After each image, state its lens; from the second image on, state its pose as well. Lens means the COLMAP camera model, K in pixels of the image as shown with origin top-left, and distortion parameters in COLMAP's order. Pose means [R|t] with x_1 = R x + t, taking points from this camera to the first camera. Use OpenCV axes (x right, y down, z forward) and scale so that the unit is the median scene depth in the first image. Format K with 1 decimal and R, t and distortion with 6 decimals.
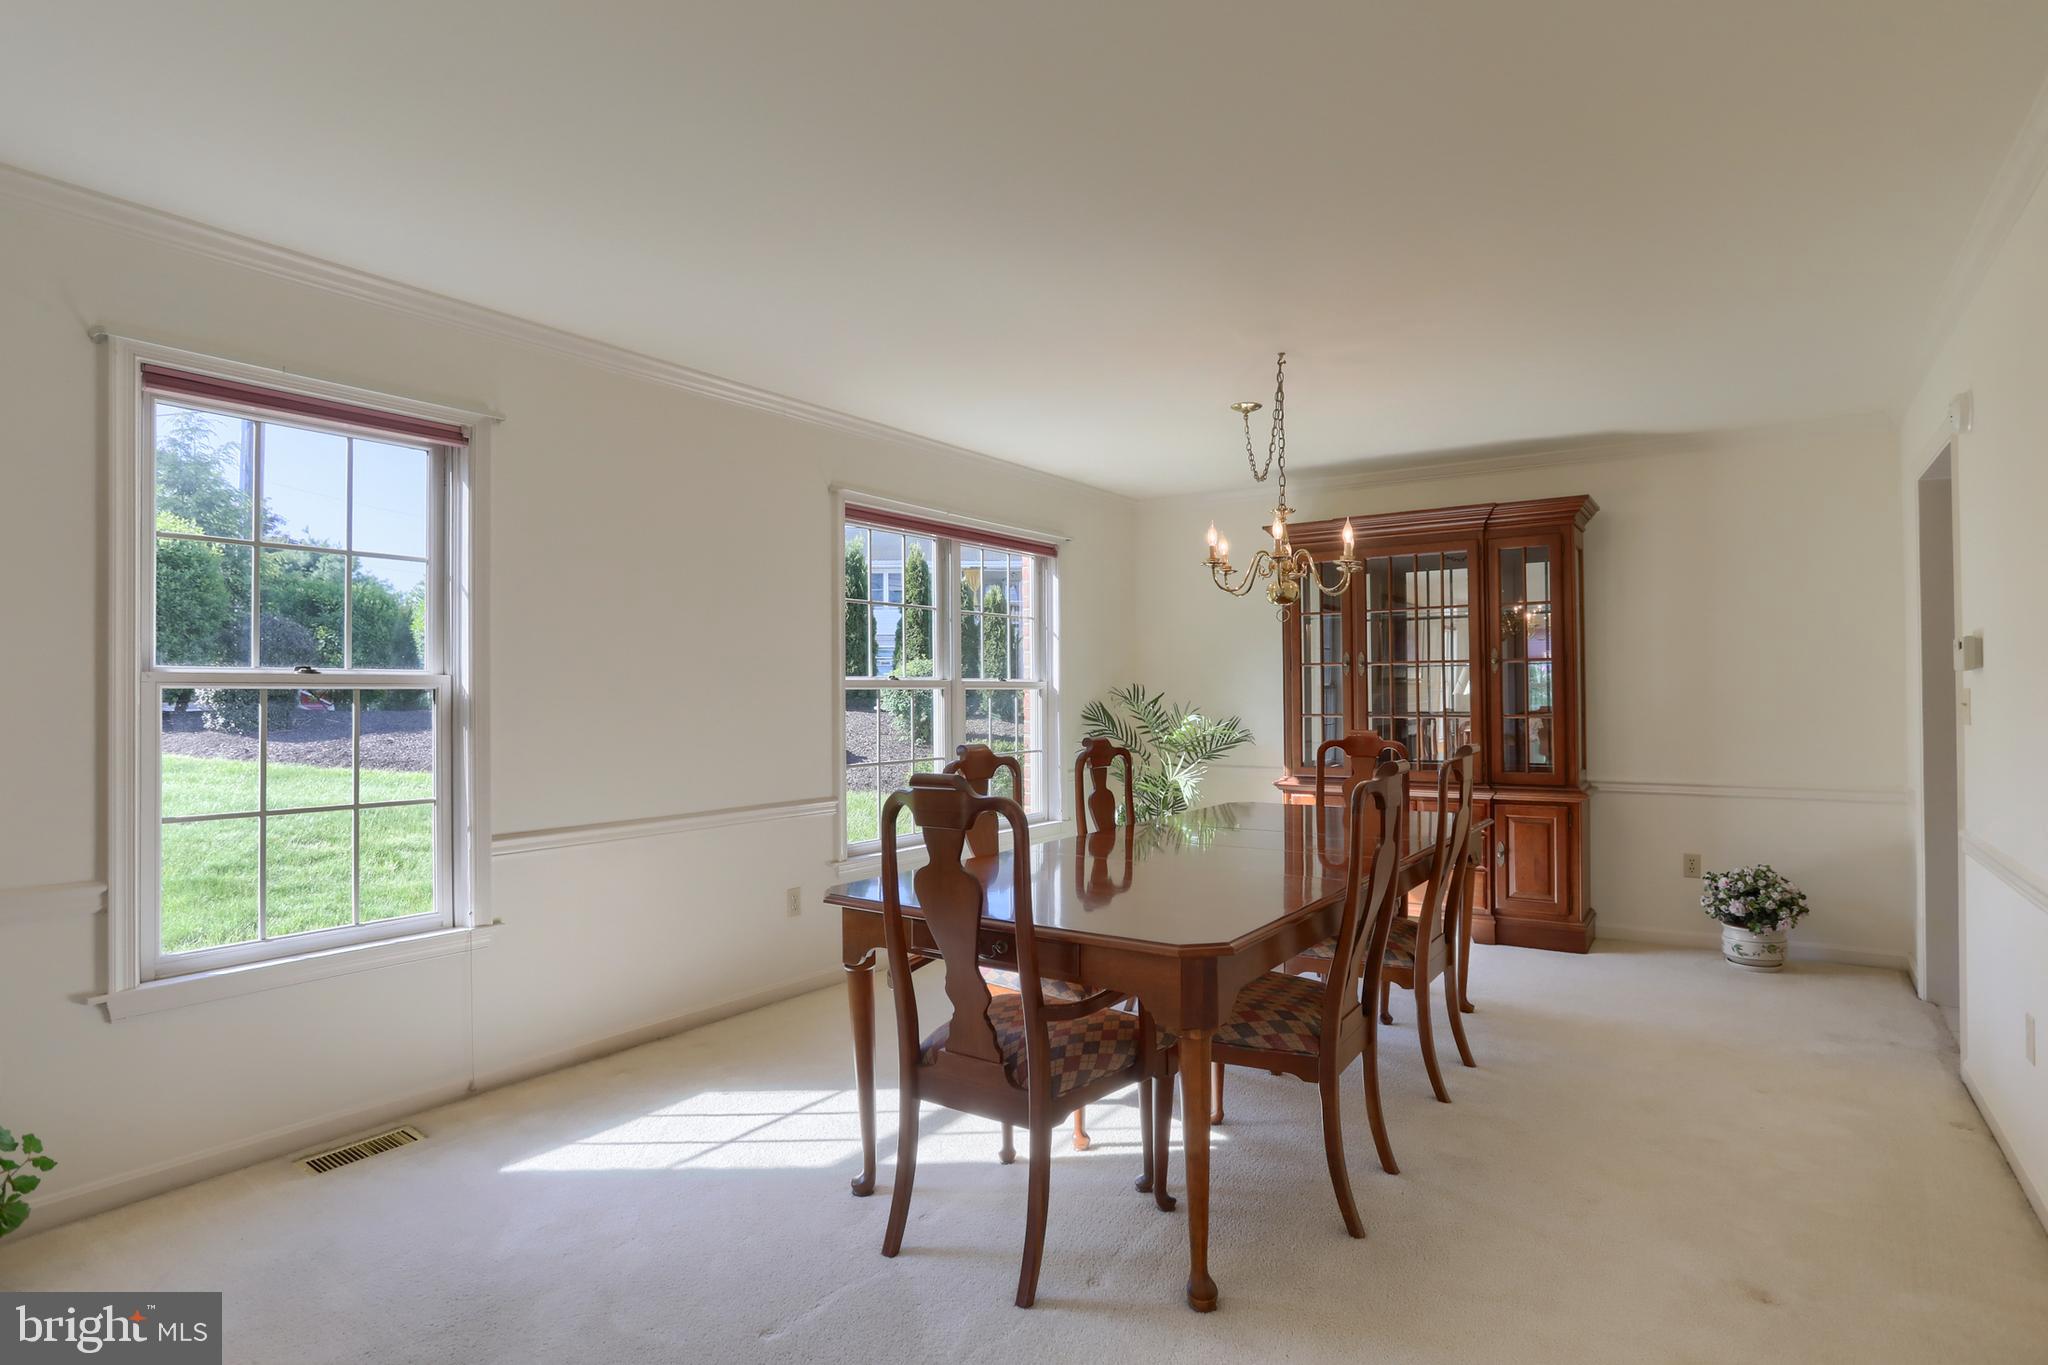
lens RADIAL K [[1071.7, 0, 1039.6], [0, 1071.7, 689.6], [0, 0, 1]] dist [-0.030311, 0.006029]
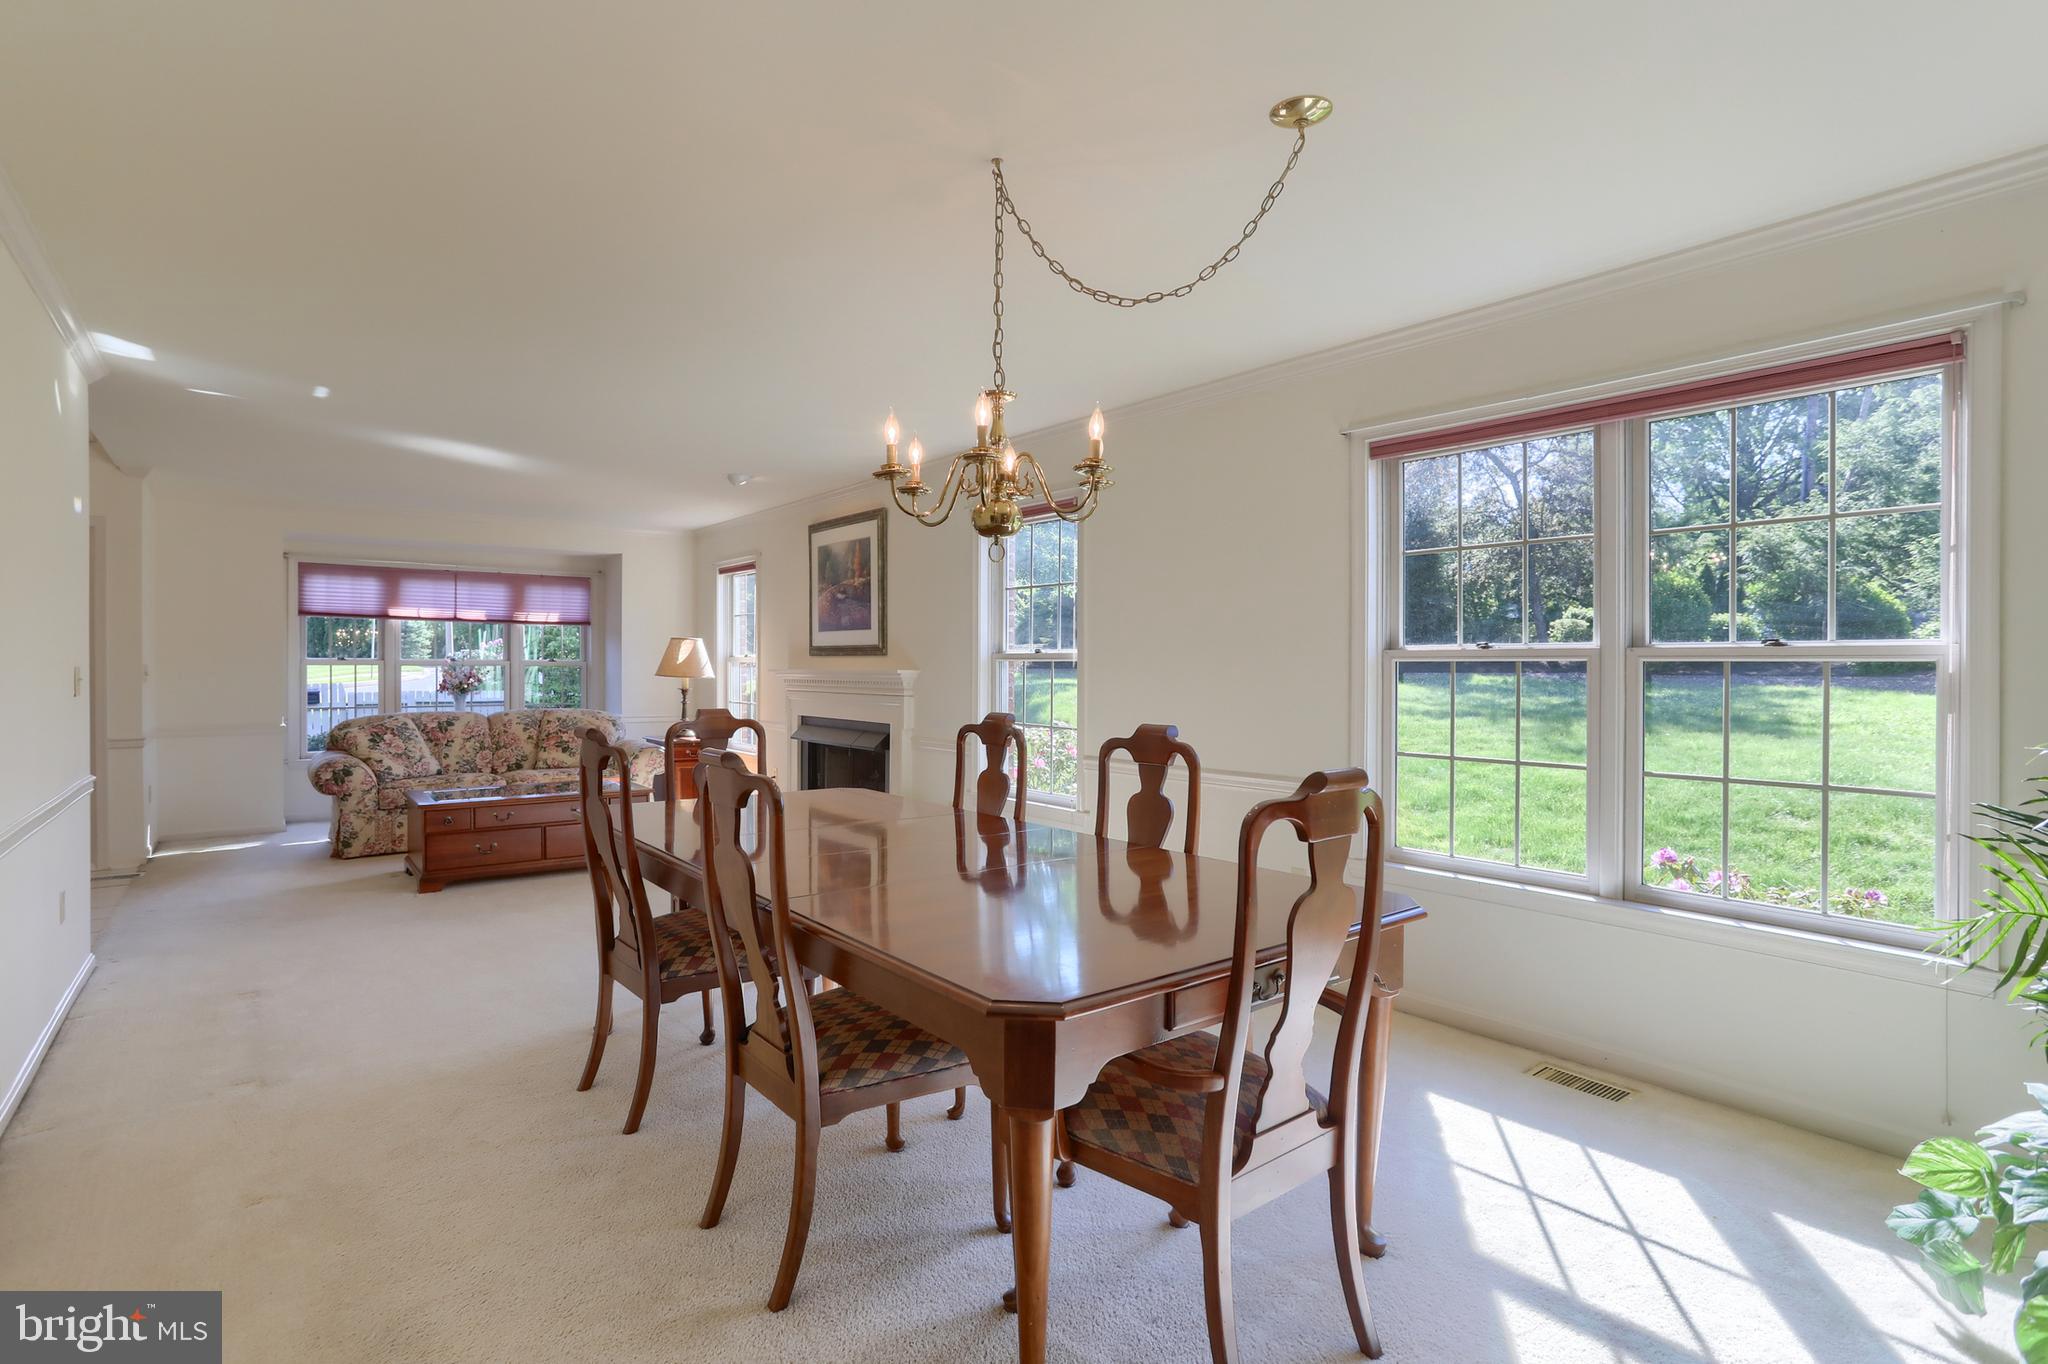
lens RADIAL K [[996.7, 0, 1003.4], [0, 996.7, 676.9], [0, 0, 1]] dist [-0.030226, 0.008636]
pose [[-0.303609, 0.011368, -0.952729, 0.610224], [-0.001886, 0.999920, 0.012532, 0.003502], [0.952795, 0.005601, -0.303563, 0.880470]]
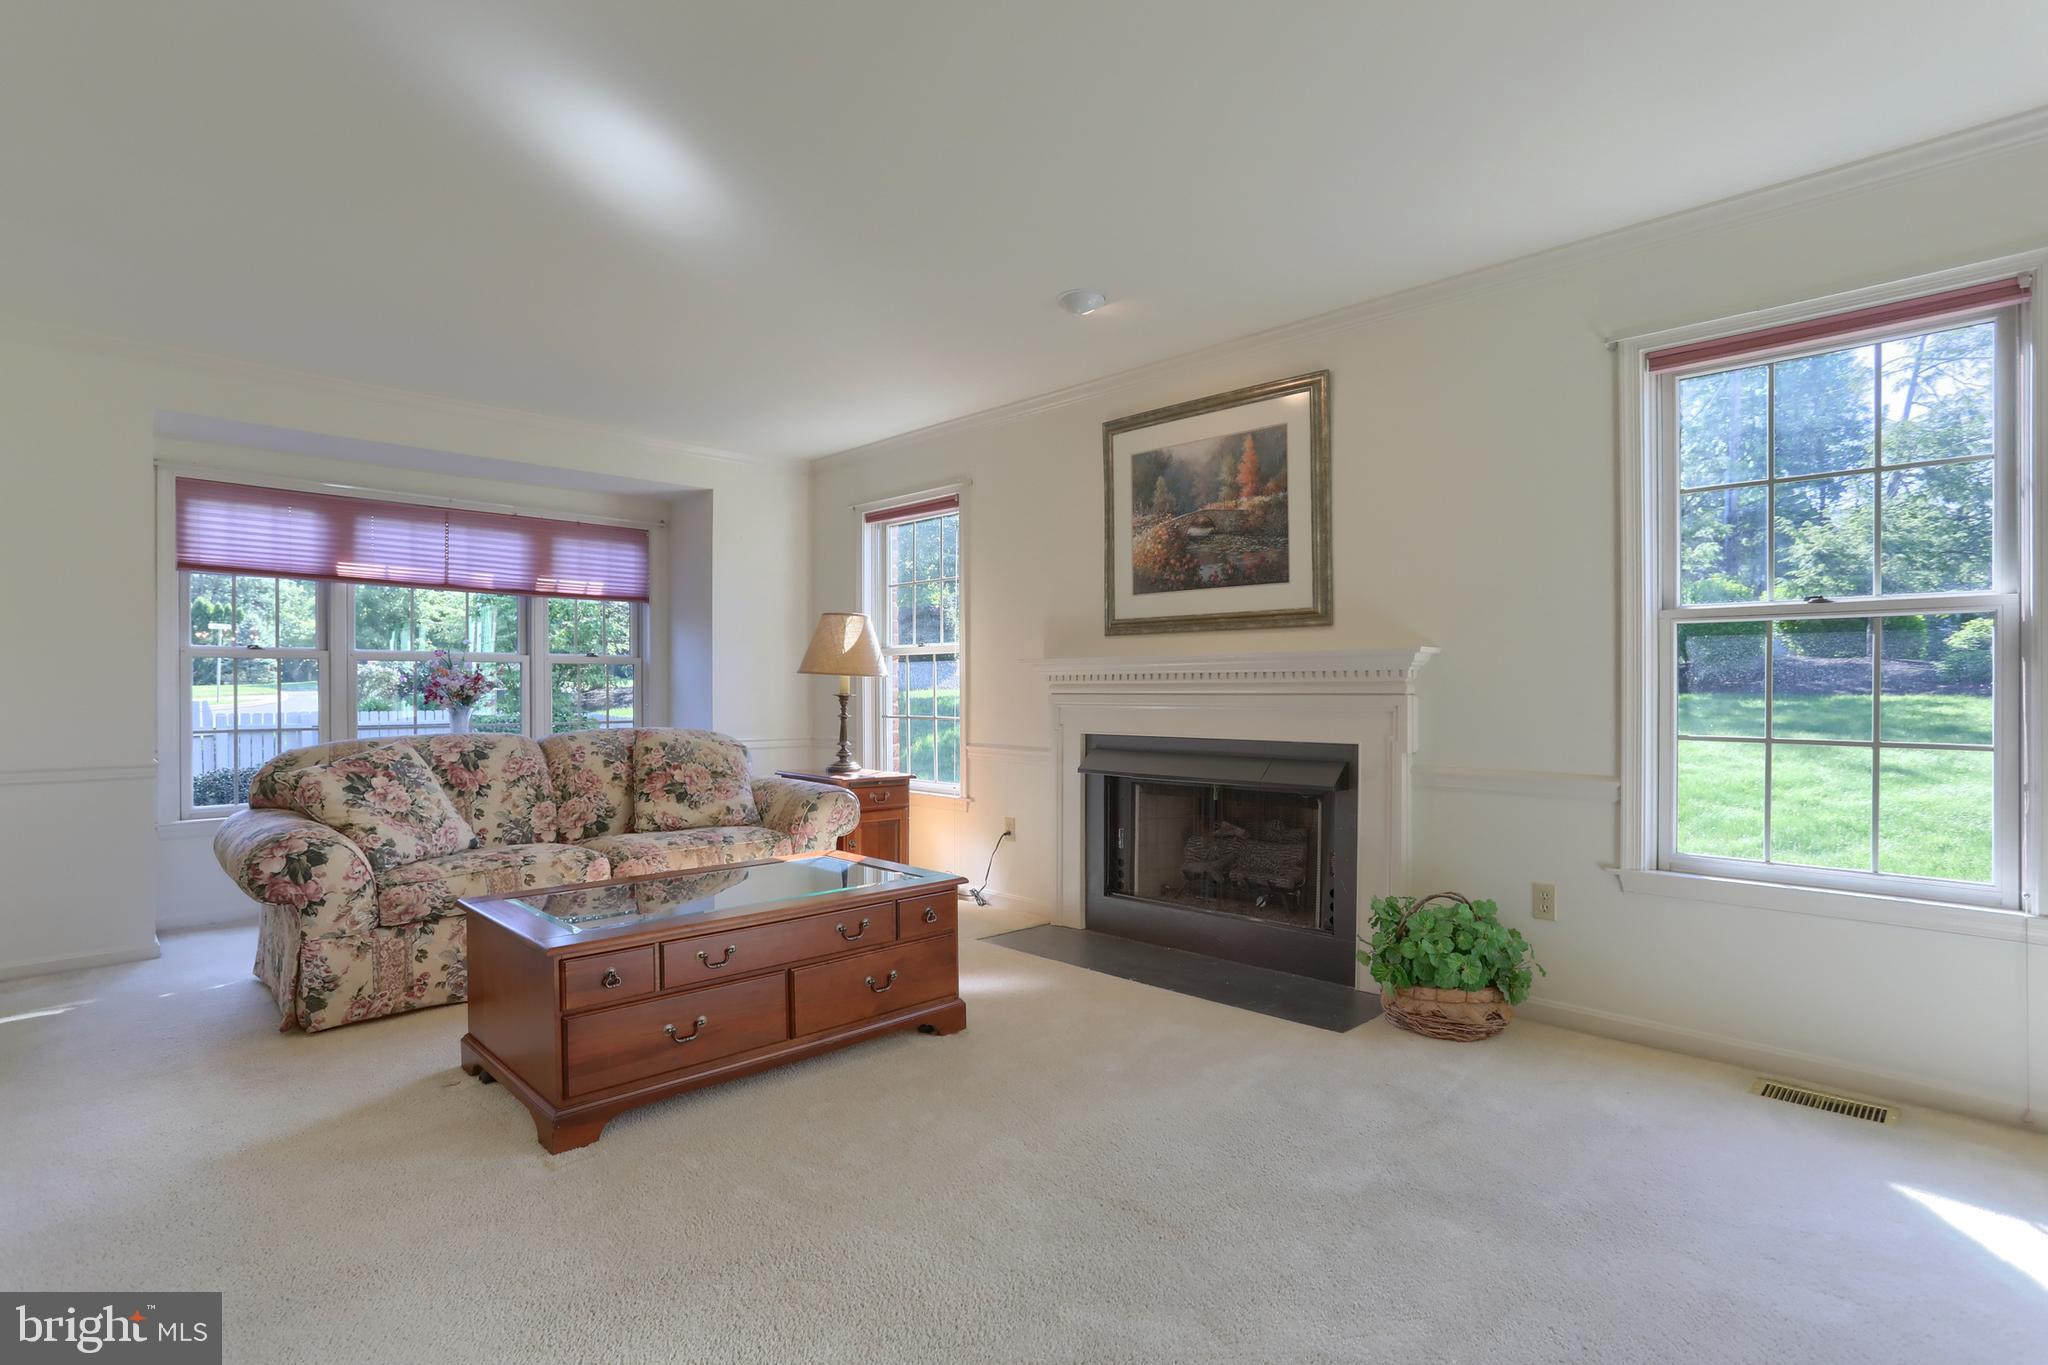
lens RADIAL K [[996.7, 0, 1012.5], [0, 996.7, 691.9], [0, 0, 1]] dist [-0.030226, 0.008636]
pose [[-0.184150, 0.006457, -0.982877, 0.199988], [0.002152, 0.999979, 0.006166, 0.035468], [0.982896, -0.000980, -0.184160, 0.254267]]
